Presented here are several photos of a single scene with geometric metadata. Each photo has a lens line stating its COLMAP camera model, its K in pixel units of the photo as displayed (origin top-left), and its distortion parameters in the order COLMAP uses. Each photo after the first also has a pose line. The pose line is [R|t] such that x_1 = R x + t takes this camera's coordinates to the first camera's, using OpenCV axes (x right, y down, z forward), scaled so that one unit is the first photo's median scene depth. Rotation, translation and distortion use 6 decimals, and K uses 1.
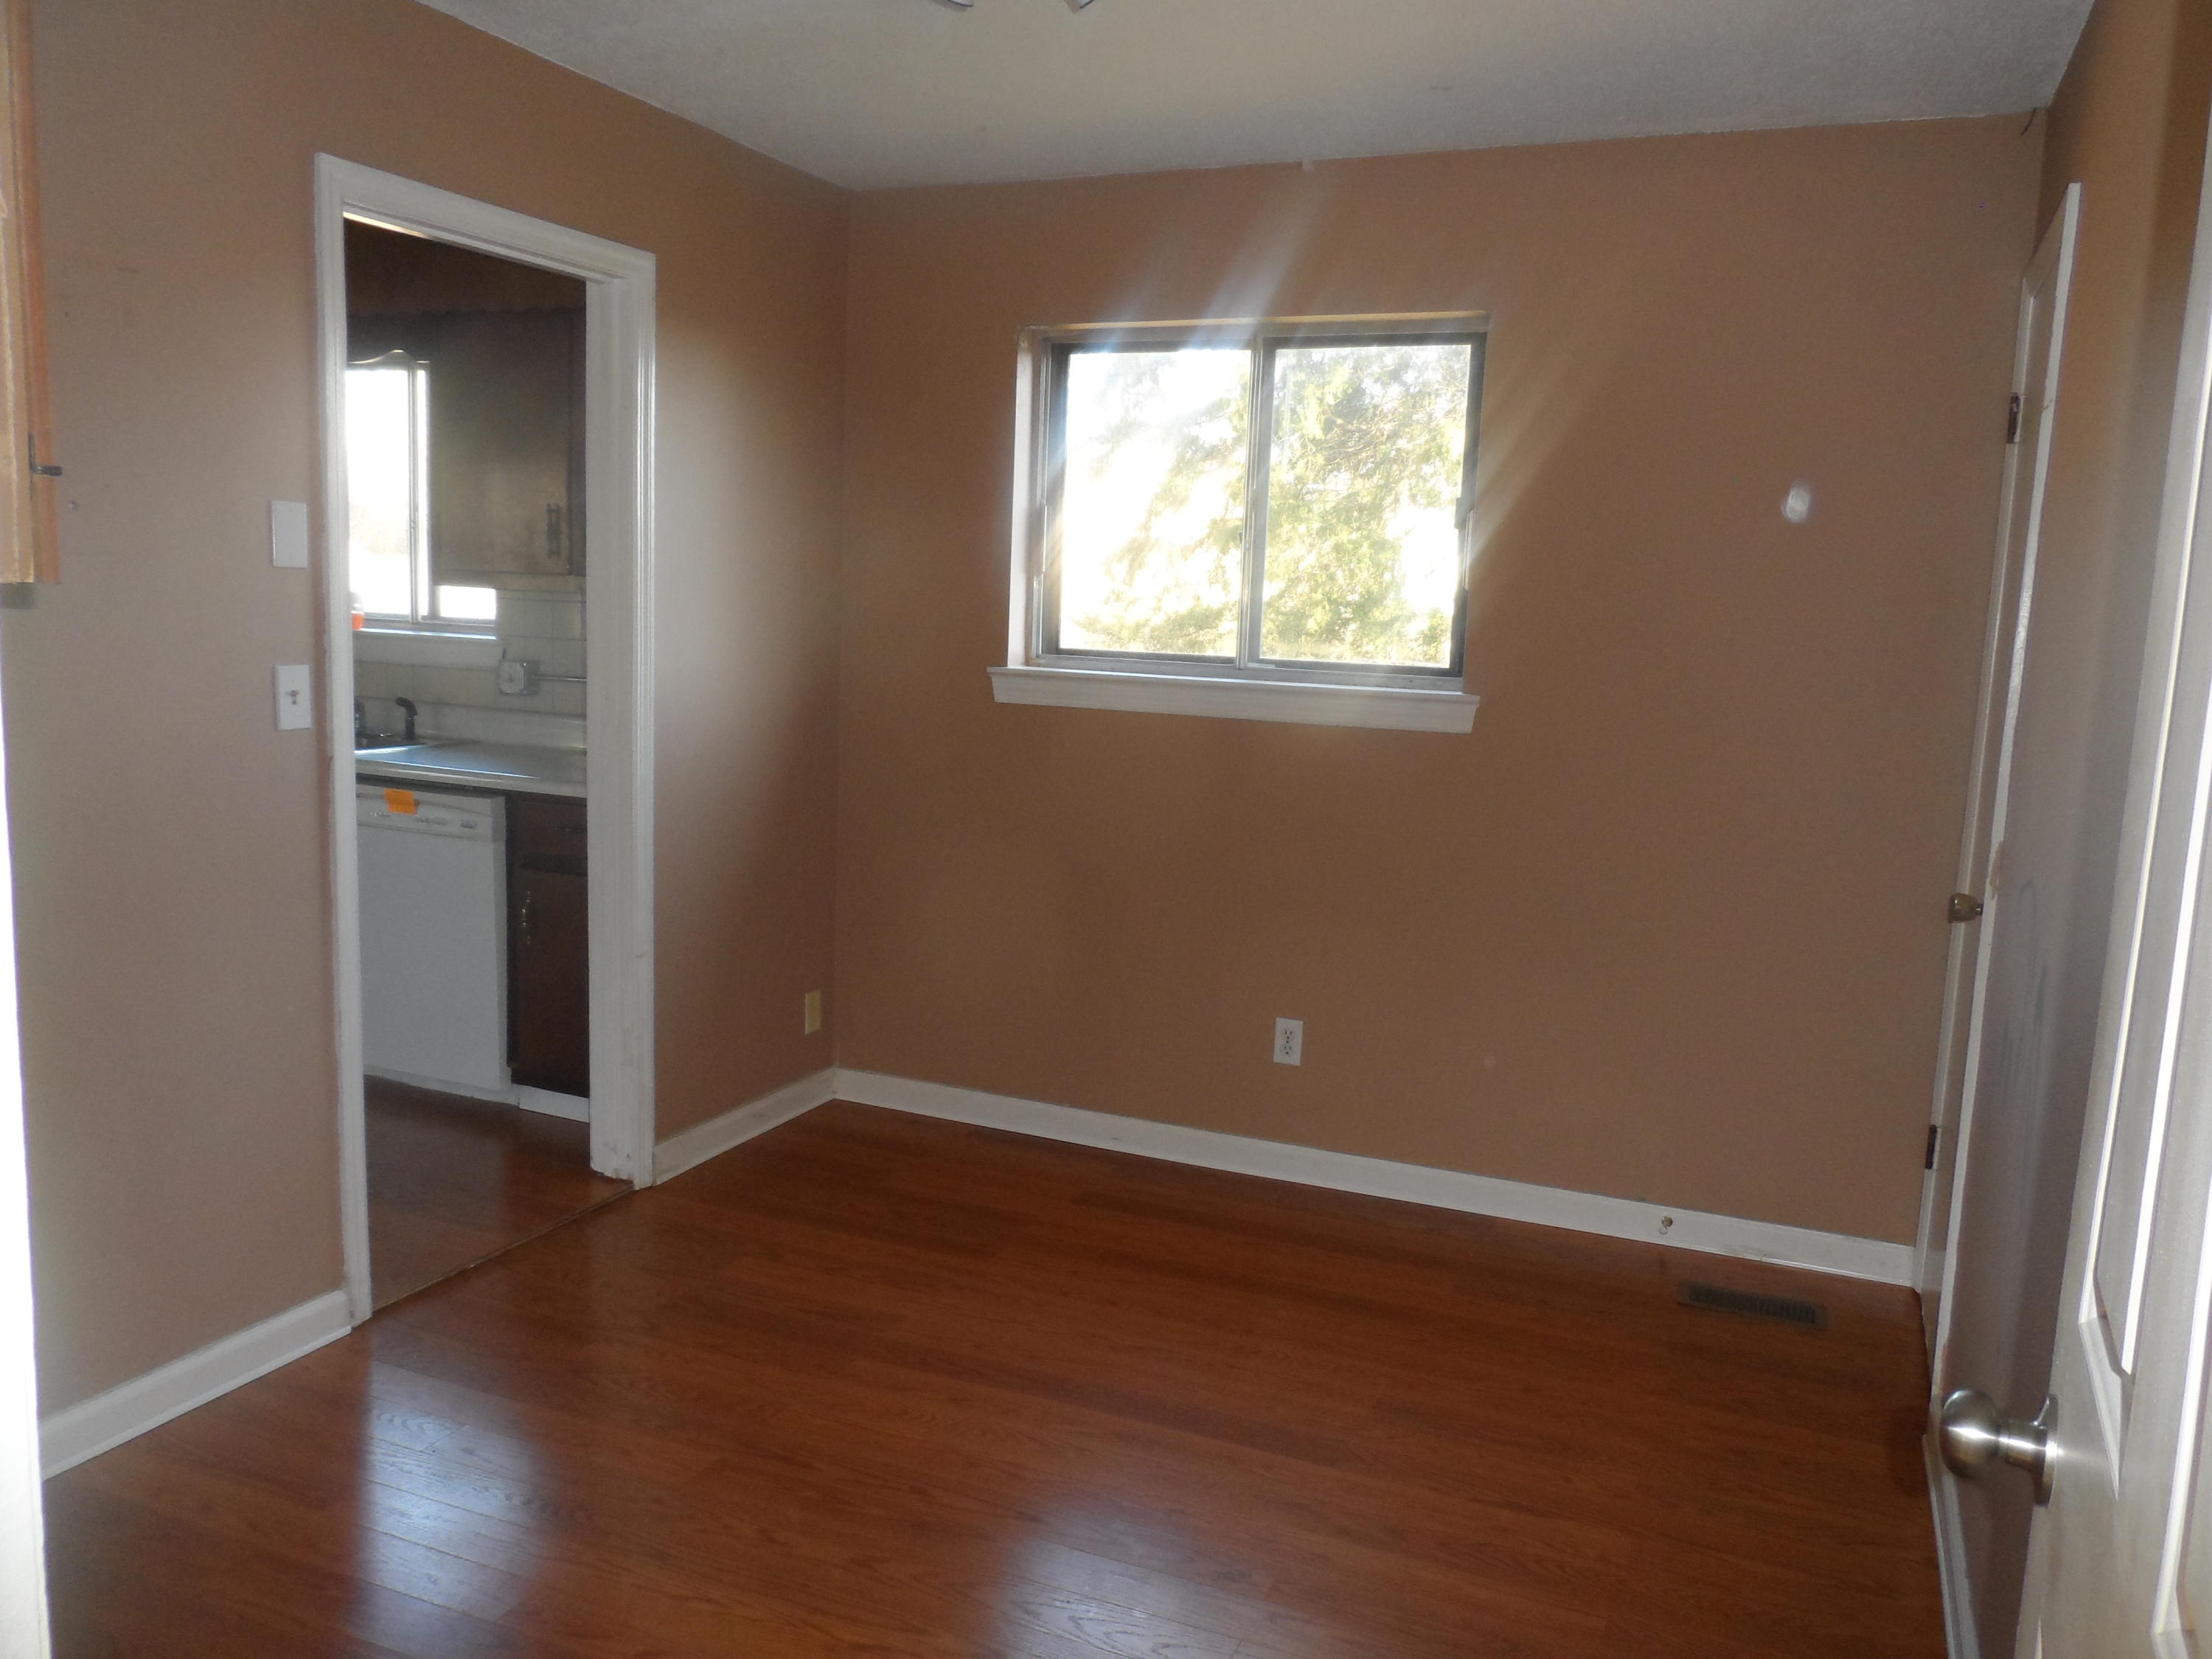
lens RADIAL K [[1678.8, 0, 1105.4], [0, 1678.8, 823.4], [0, 0, 1]] dist [-0.008038, 0.010909]
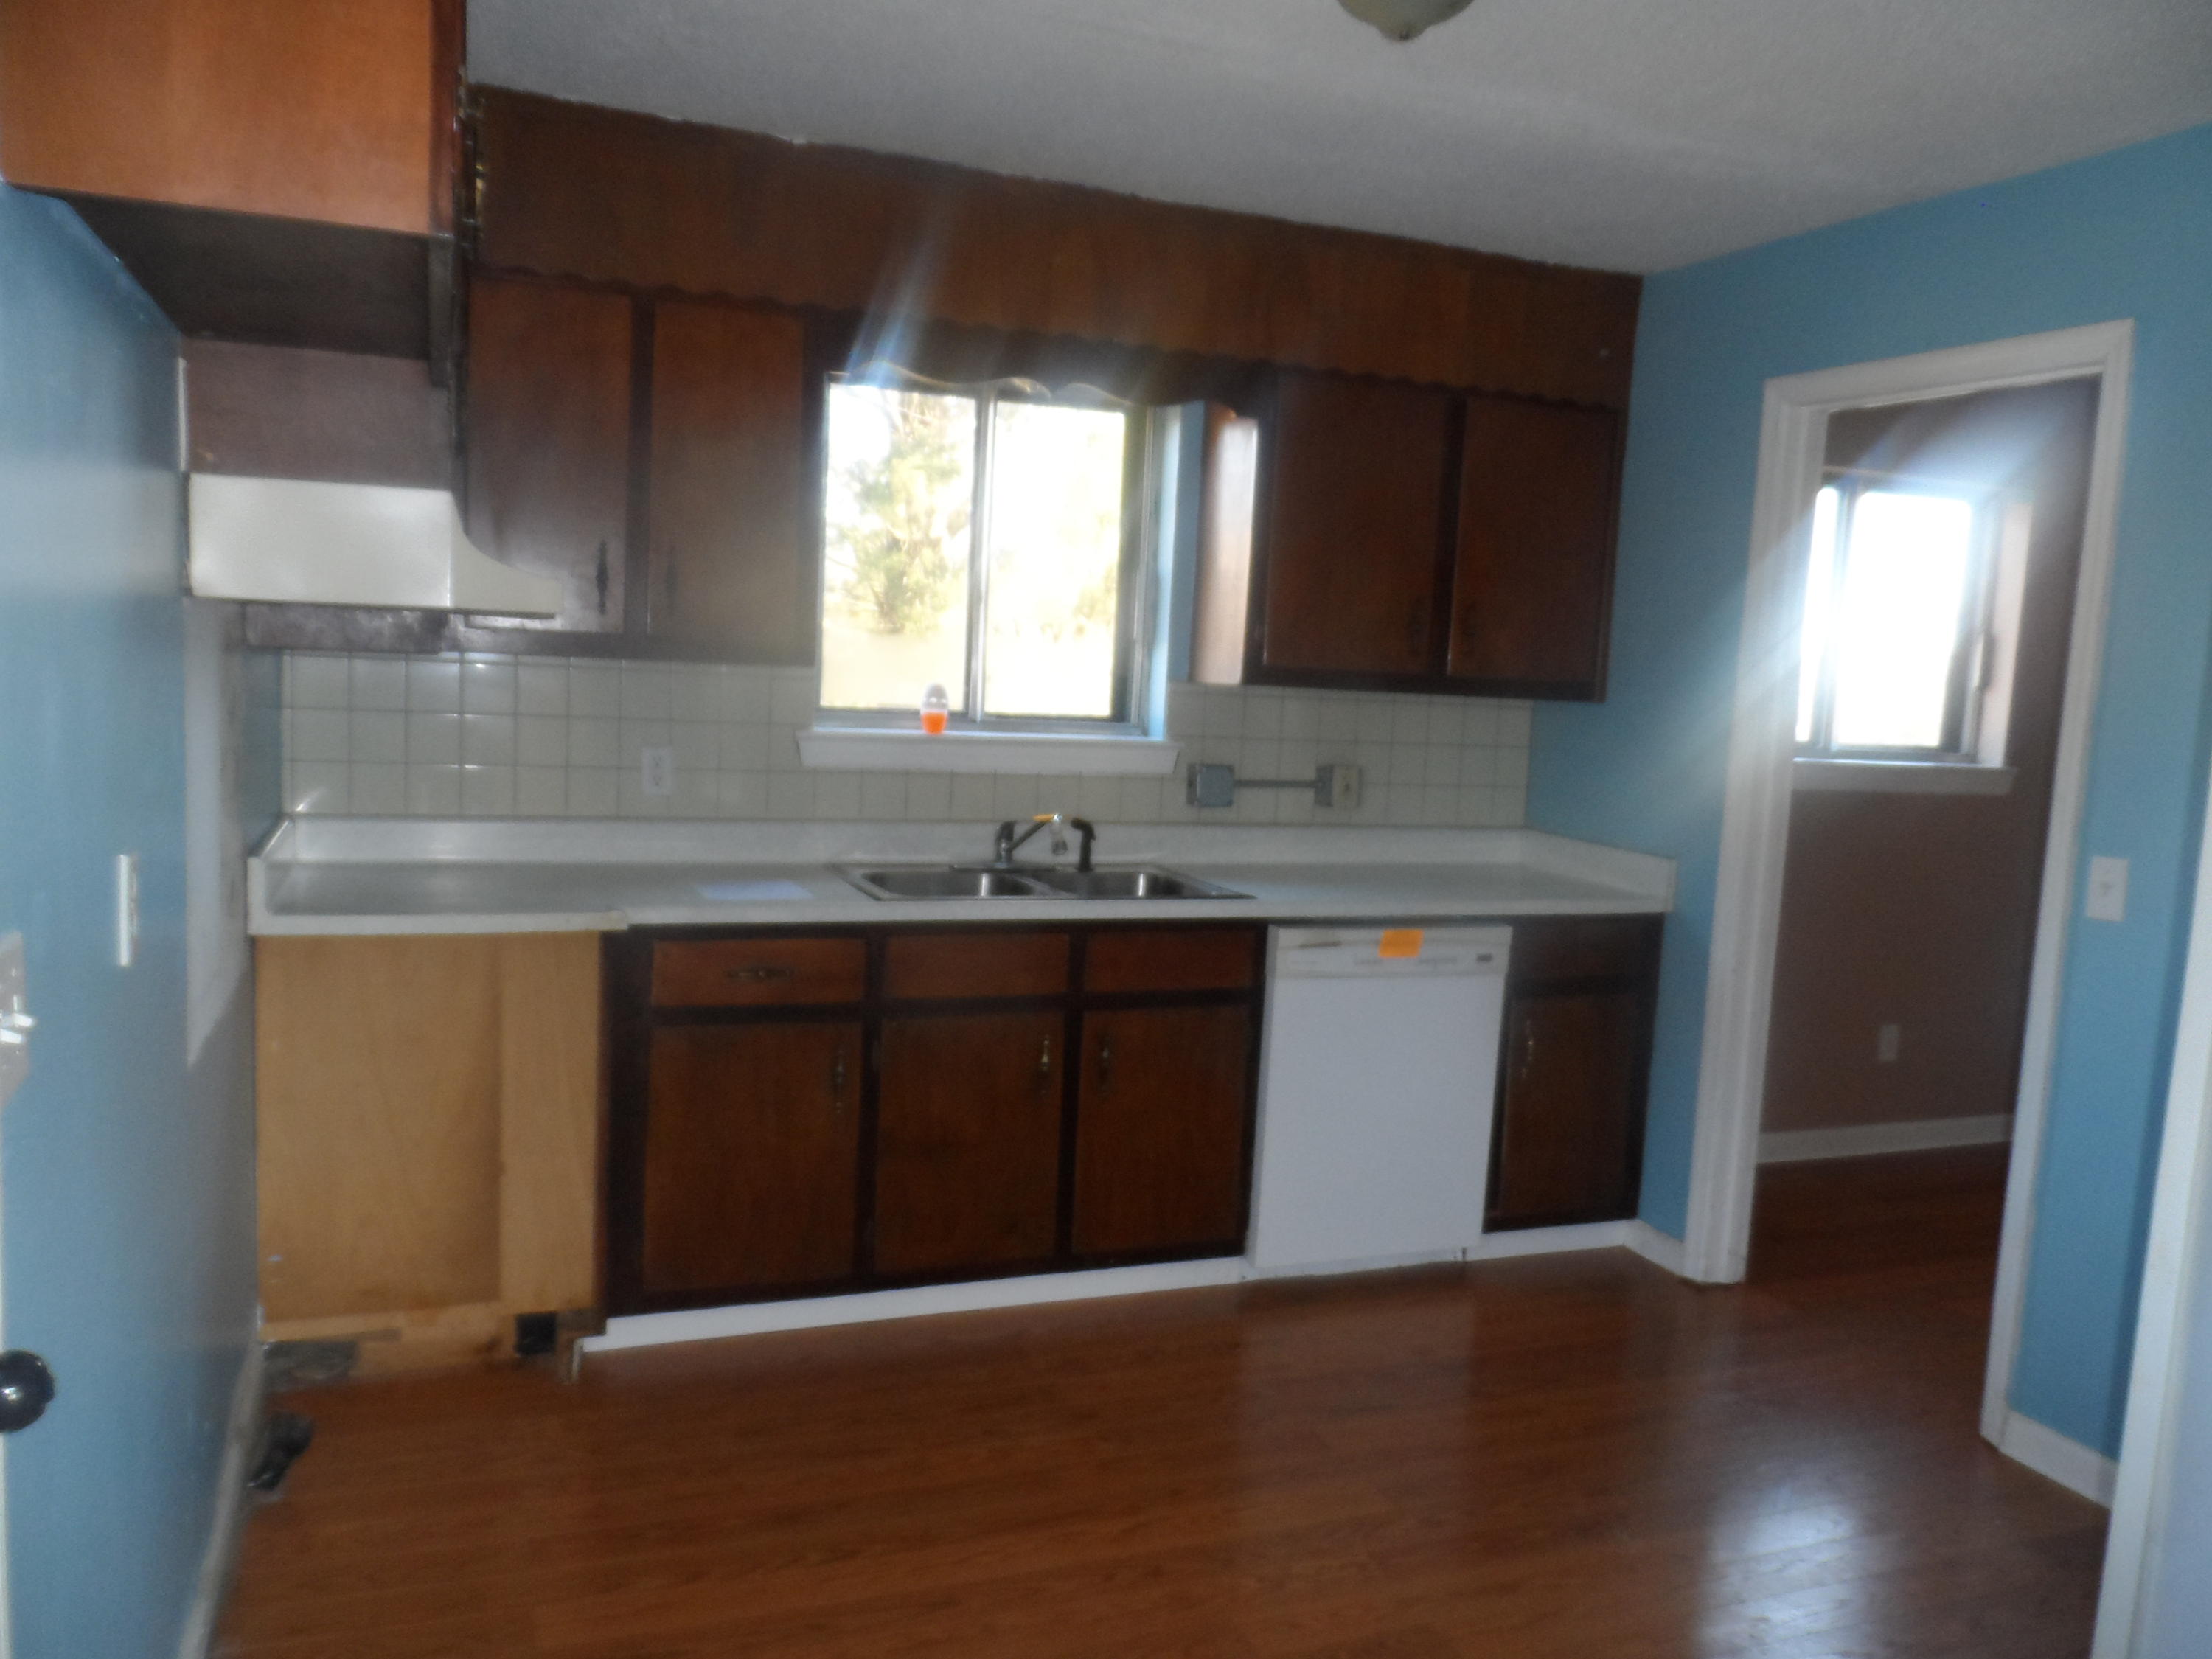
lens RADIAL K [[1678.8, 0, 1102.0], [0, 1678.8, 836.4], [0, 0, 1]] dist [-0.008038, 0.010909]
pose [[0.710237, -0.082234, 0.699143, -0.969685], [0.079271, 0.996179, 0.036643, -0.095260], [-0.699485, 0.029397, 0.714042, 0.426558]]
